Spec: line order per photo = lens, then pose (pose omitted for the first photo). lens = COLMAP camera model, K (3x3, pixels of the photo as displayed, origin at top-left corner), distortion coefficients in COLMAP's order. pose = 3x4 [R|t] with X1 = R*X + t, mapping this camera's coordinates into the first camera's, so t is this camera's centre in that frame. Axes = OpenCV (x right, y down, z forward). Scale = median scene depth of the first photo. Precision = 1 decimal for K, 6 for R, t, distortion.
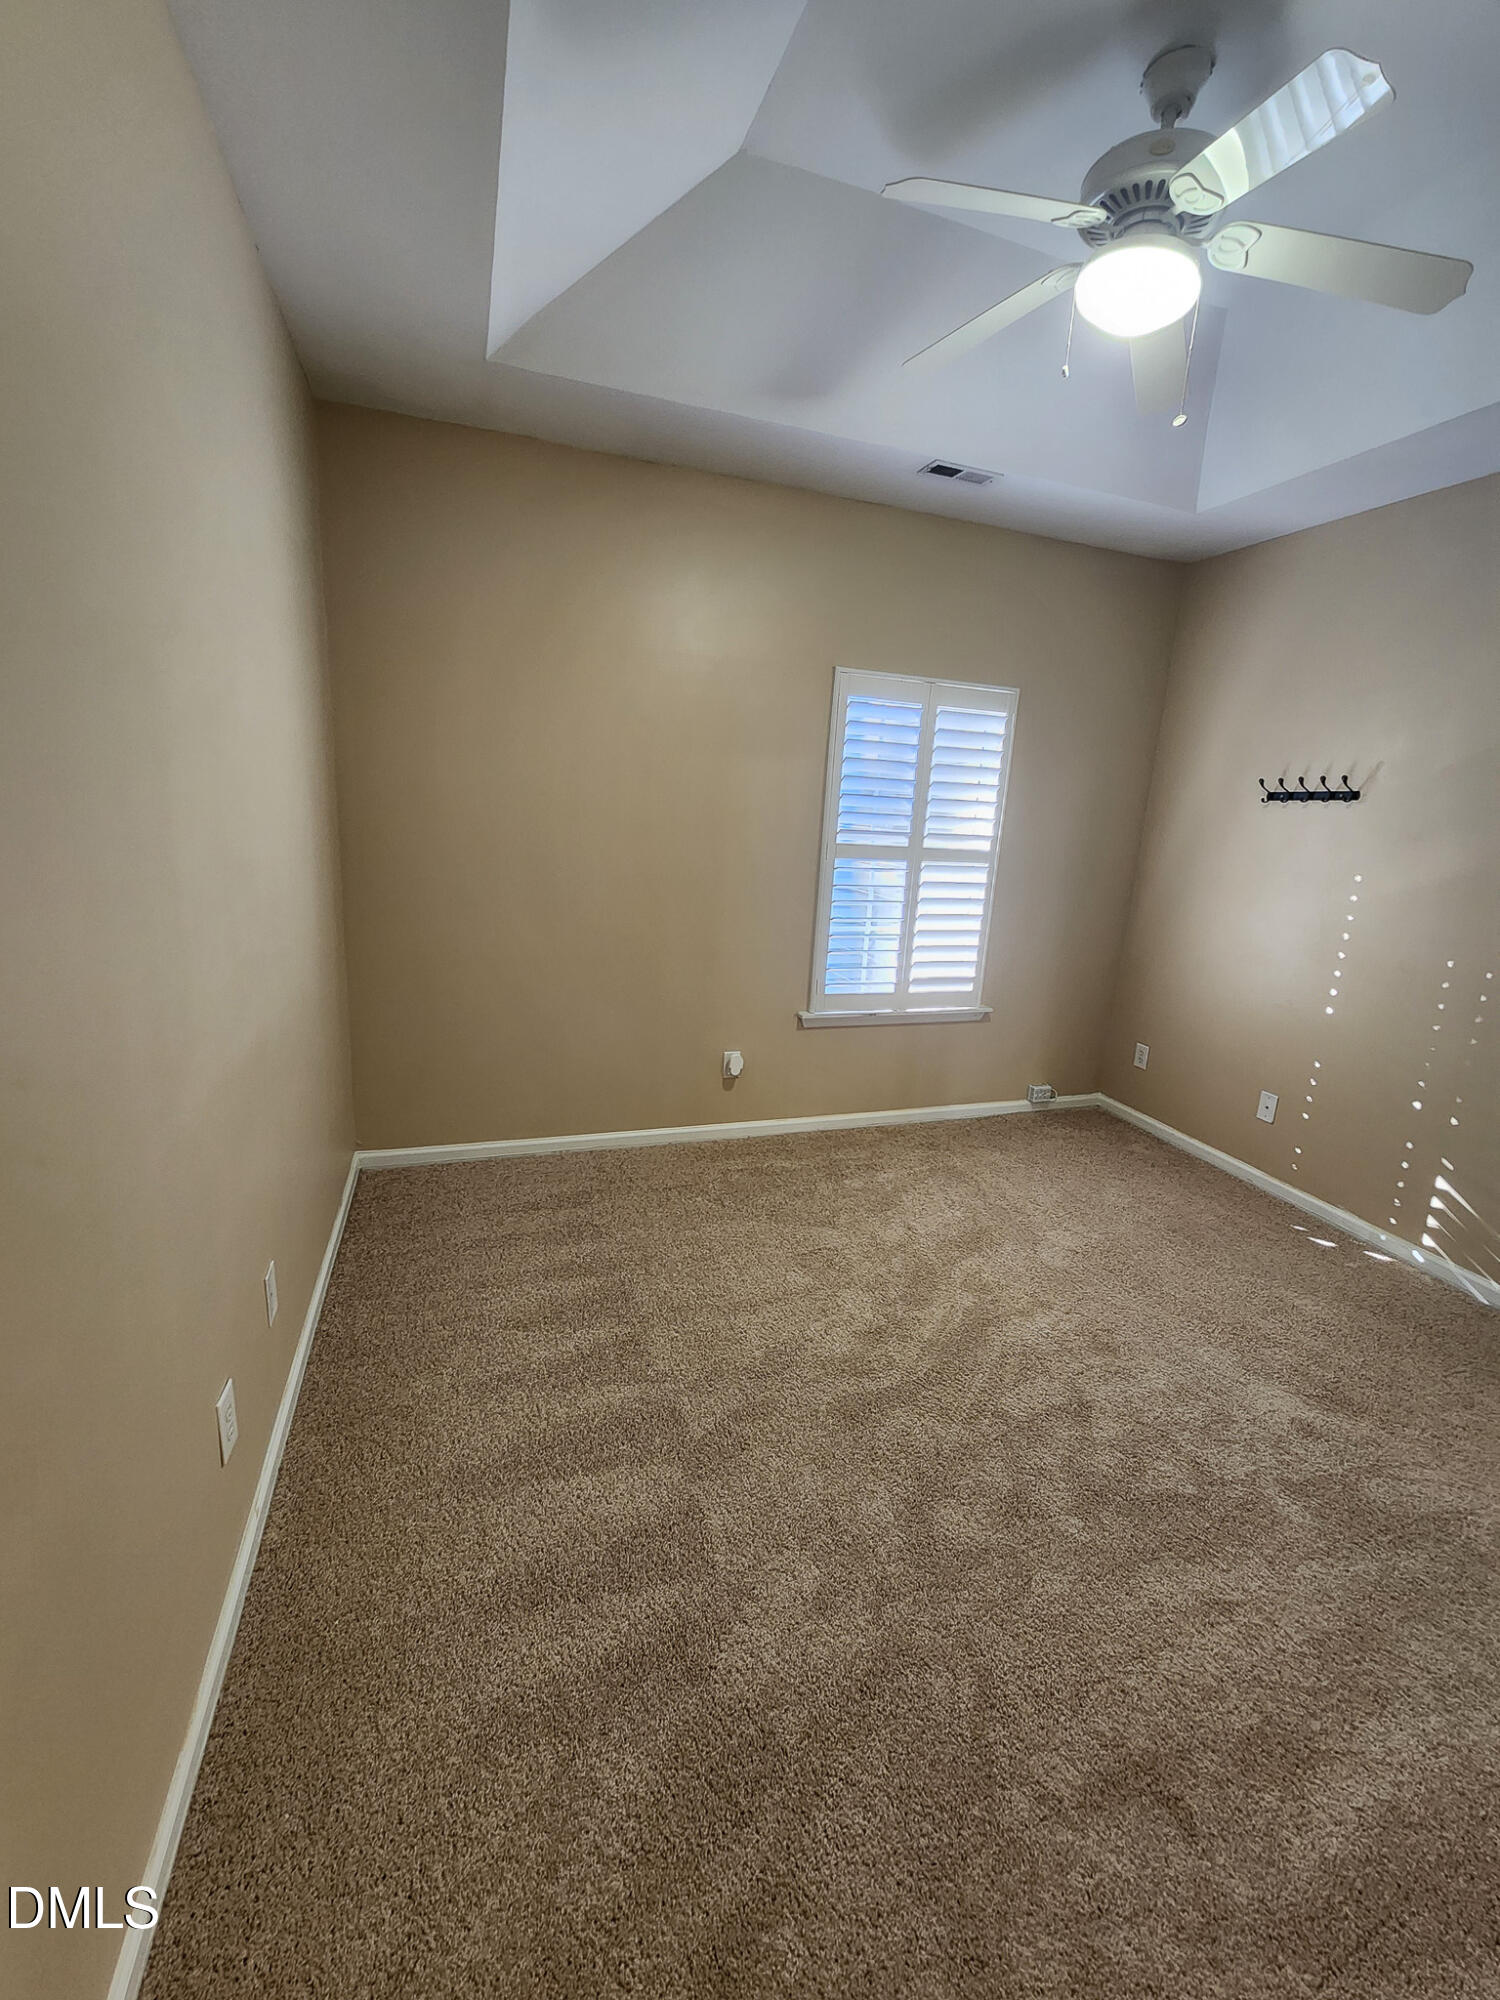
lens RADIAL K [[817.7, 0, 749.1], [0, 817.7, 1011.7], [0, 0, 1]] dist [-0.013214, 0.001807]
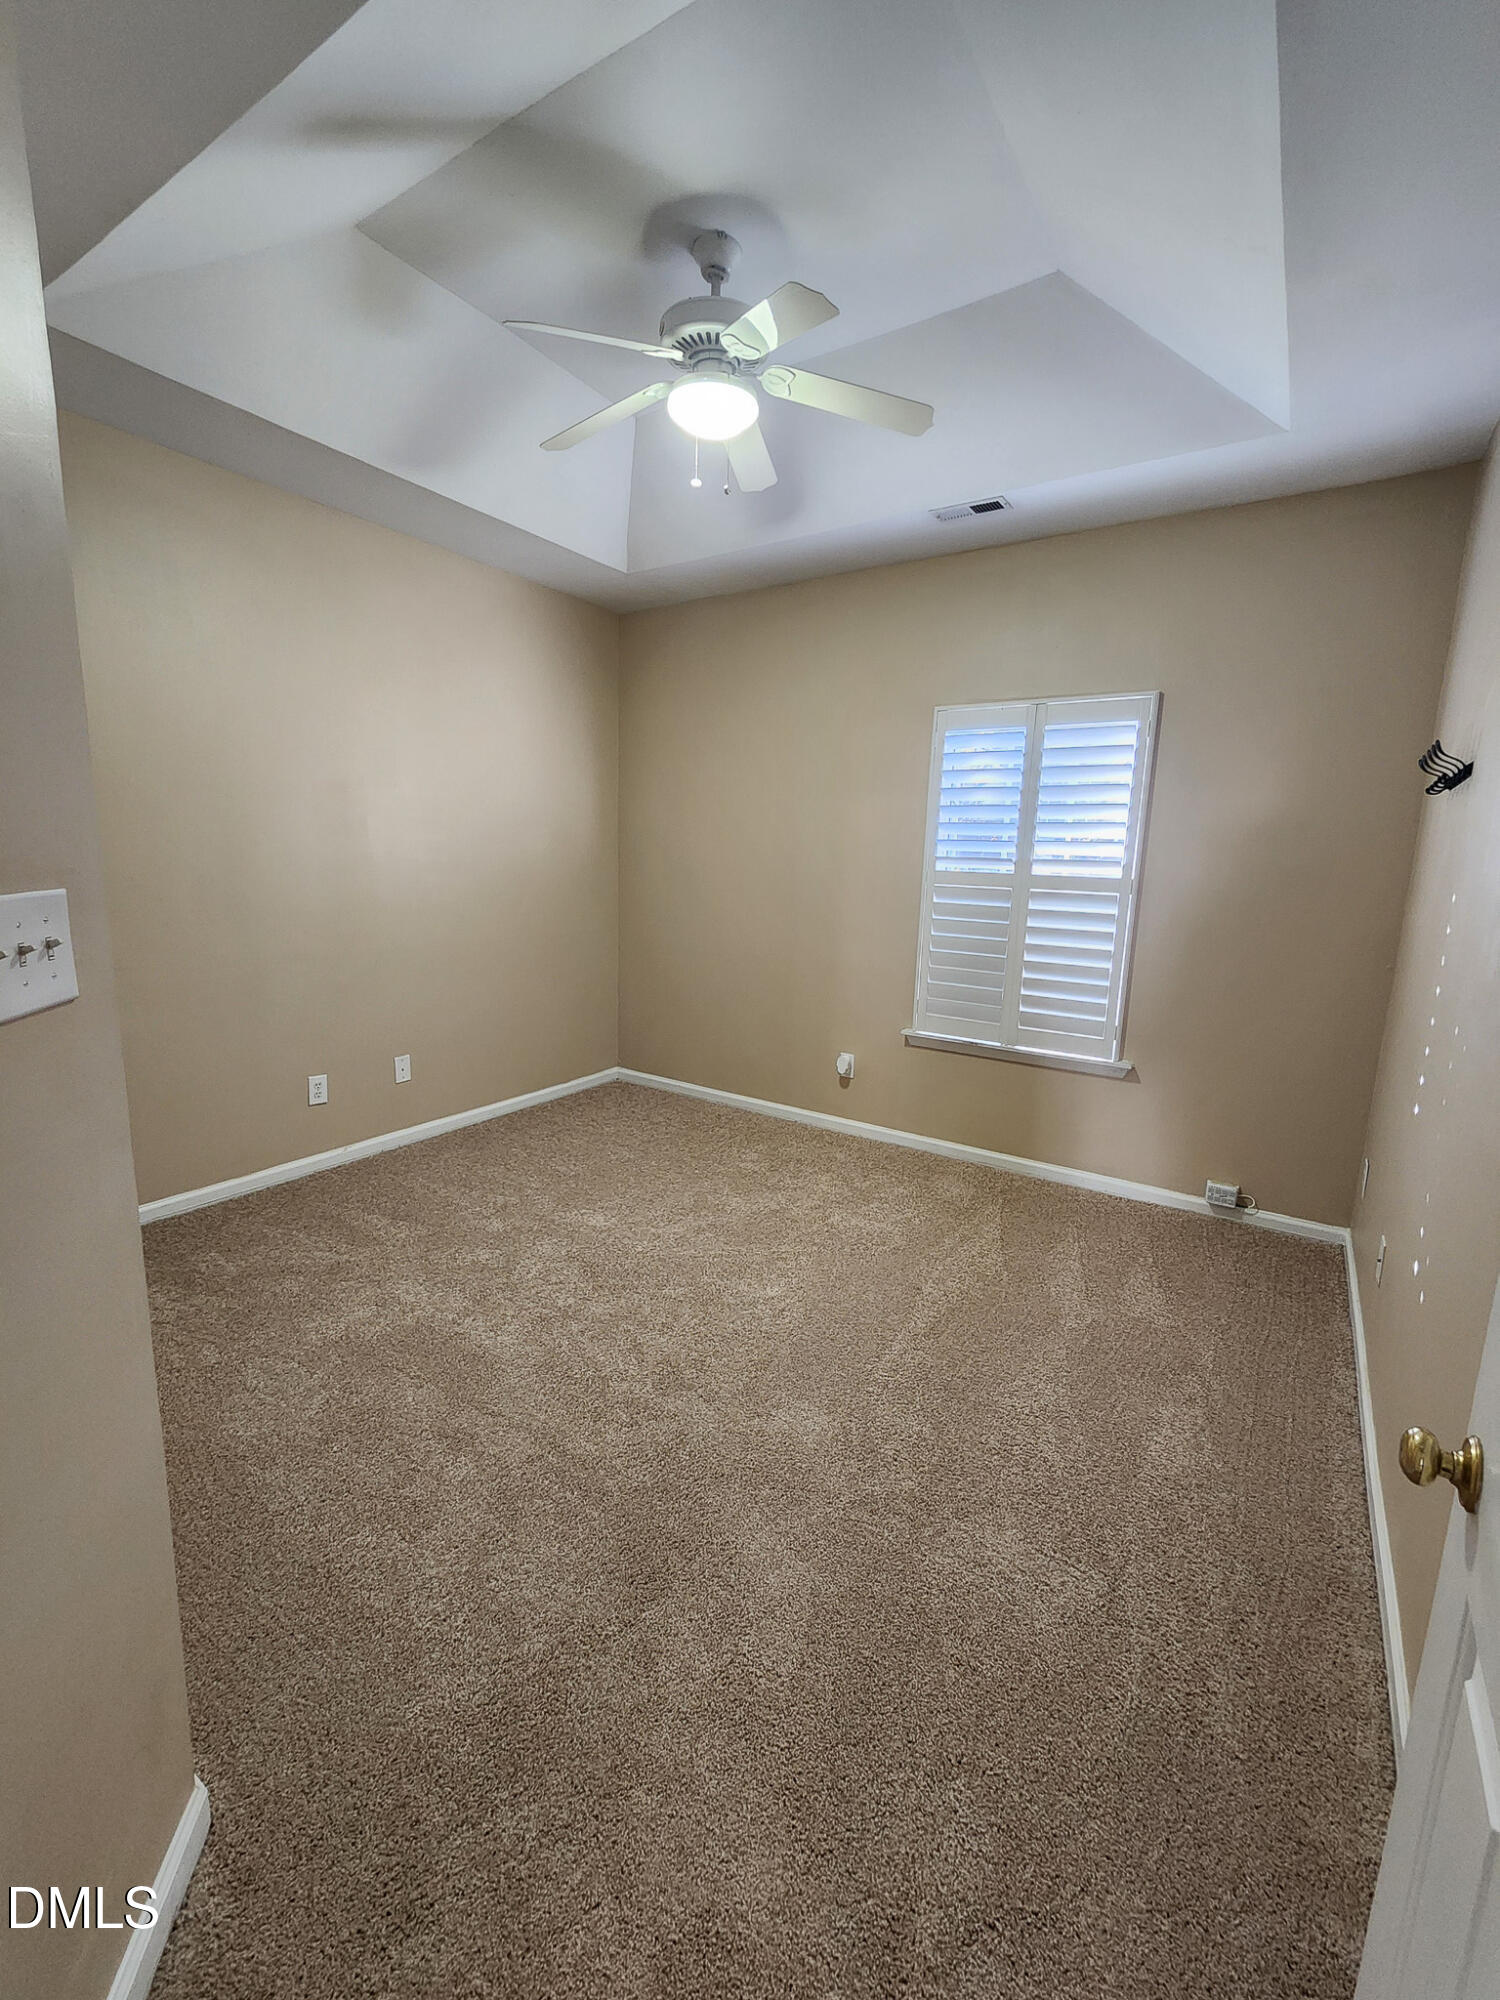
lens RADIAL K [[817.7, 0, 751.1], [0, 817.7, 991.7], [0, 0, 1]] dist [-0.013214, 0.001807]
pose [[0.614232, 0.102661, -0.782419, 0.771205], [-0.182675, 0.983068, -0.014421, 0.005878], [0.767690, 0.151786, 0.622585, 0.185203]]
